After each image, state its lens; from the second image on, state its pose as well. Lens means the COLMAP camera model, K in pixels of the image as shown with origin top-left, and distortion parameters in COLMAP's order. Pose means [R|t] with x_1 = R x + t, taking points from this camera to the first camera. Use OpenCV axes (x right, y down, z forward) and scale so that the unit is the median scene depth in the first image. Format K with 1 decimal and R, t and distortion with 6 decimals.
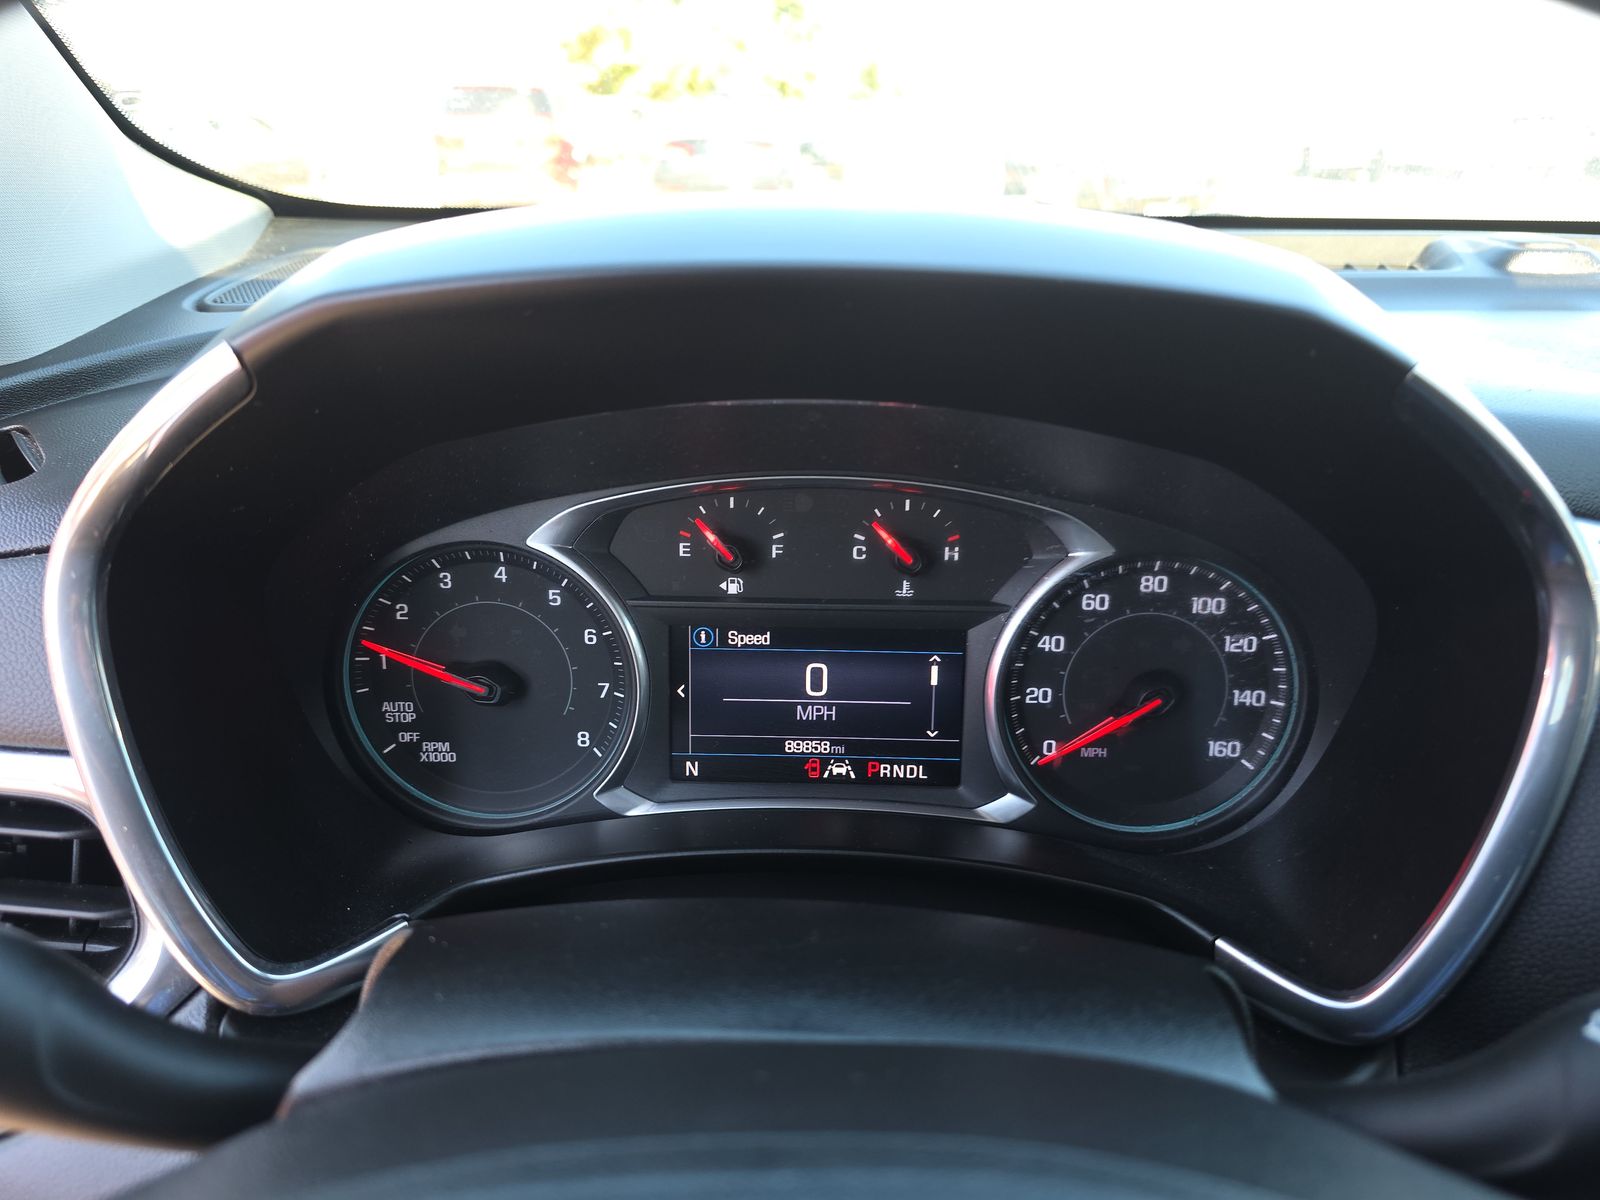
lens RADIAL K [[1087.0, 0, 800.8], [0, 1087.0, 595.1], [0, 0, 1]] dist [0.034242, -0.017796]
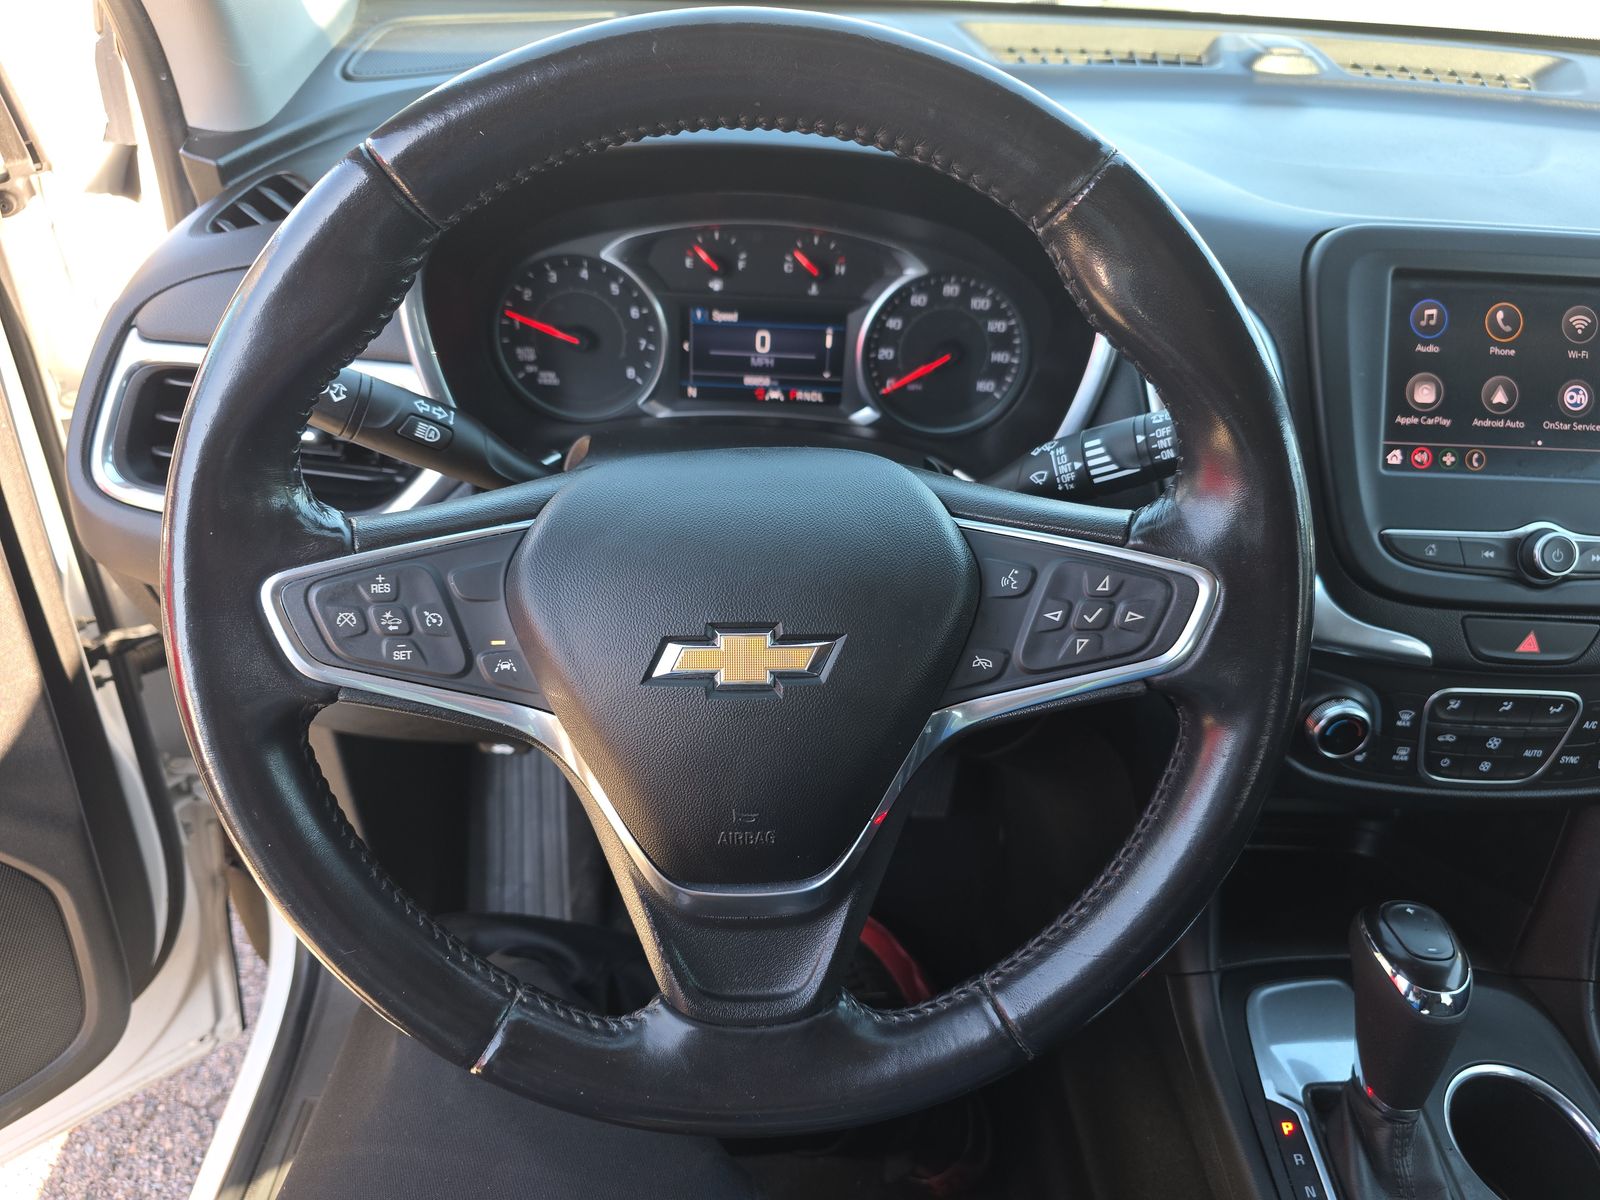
lens RADIAL K [[1087.0, 0, 794.0], [0, 1087.0, 609.3], [0, 0, 1]] dist [0.034242, -0.017796]
pose [[0.998645, 0.013776, 0.050185, -0.018334], [-0.026561, 0.964196, 0.263859, 0.028824], [-0.044753, -0.264834, 0.963255, -0.848691]]
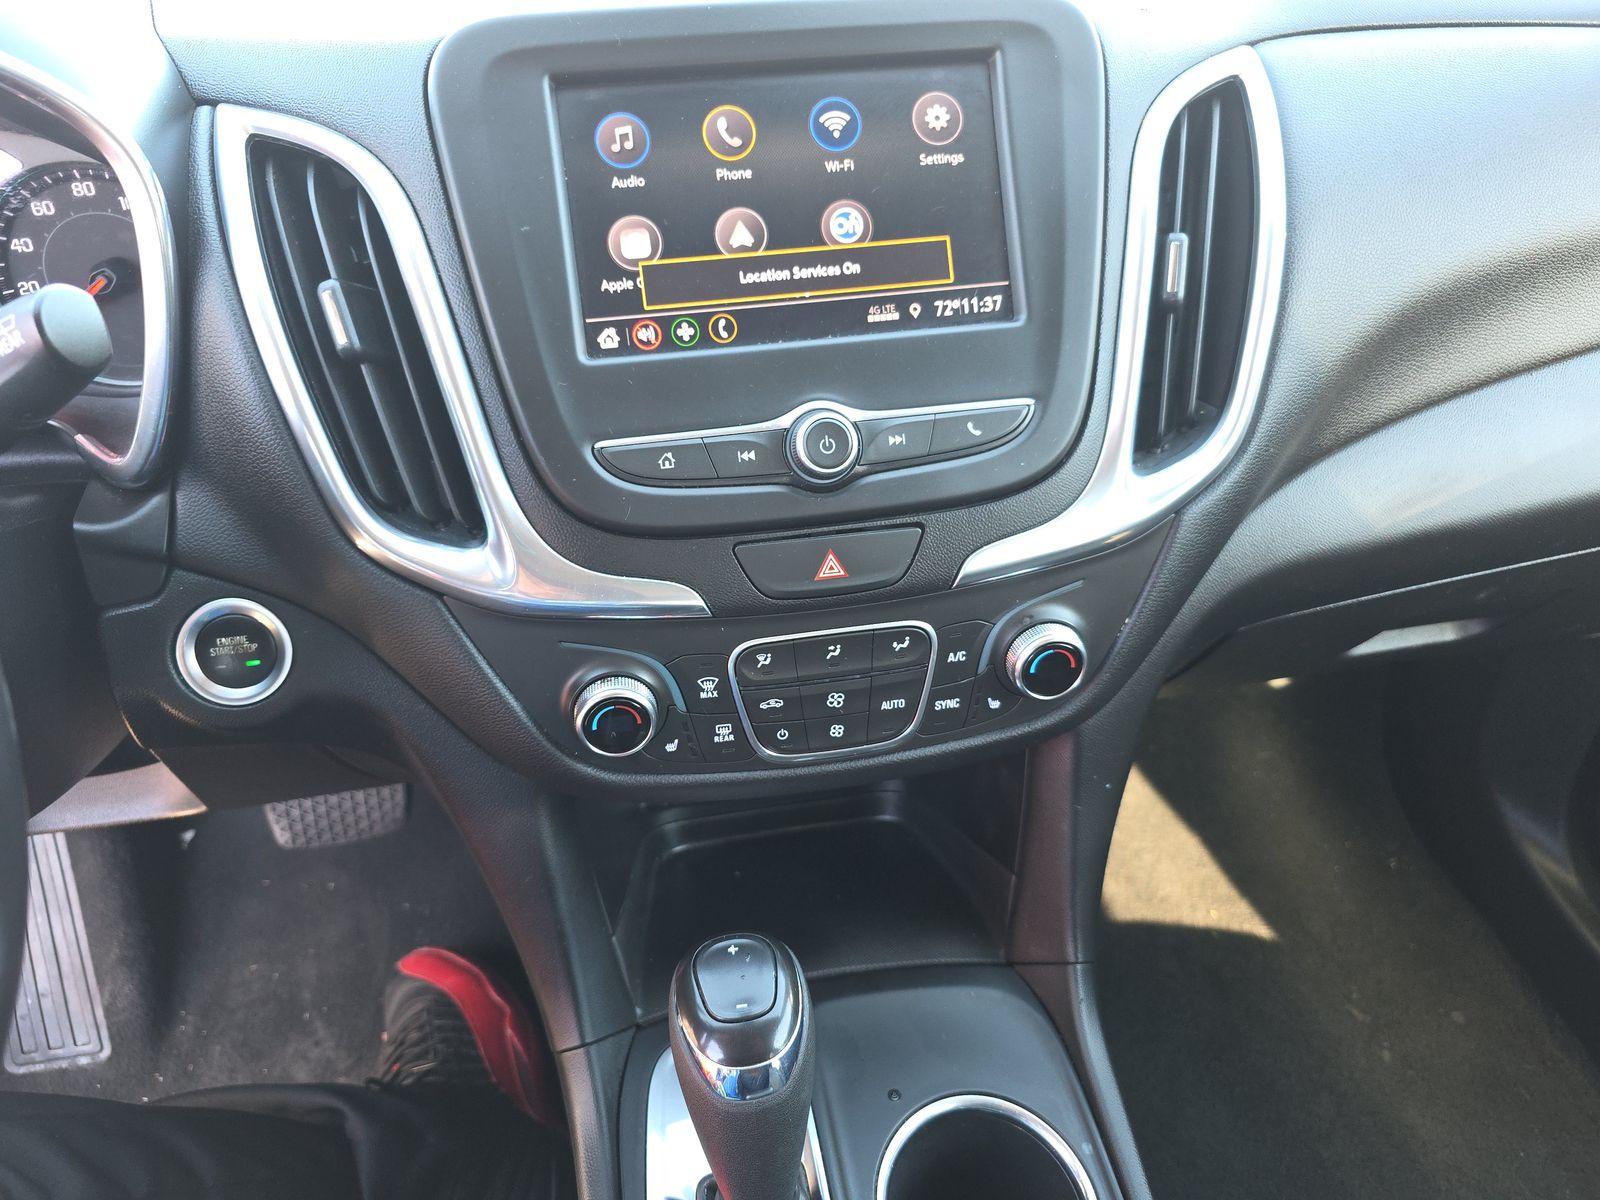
lens RADIAL K [[1087.0, 0, 799.4], [0, 1087.0, 588.9], [0, 0, 1]] dist [0.034242, -0.017796]
pose [[0.984820, -0.139169, 0.103739, 0.946428], [0.103622, 0.950831, 0.291860, 0.145986], [-0.139257, -0.276680, 0.950819, -0.491452]]
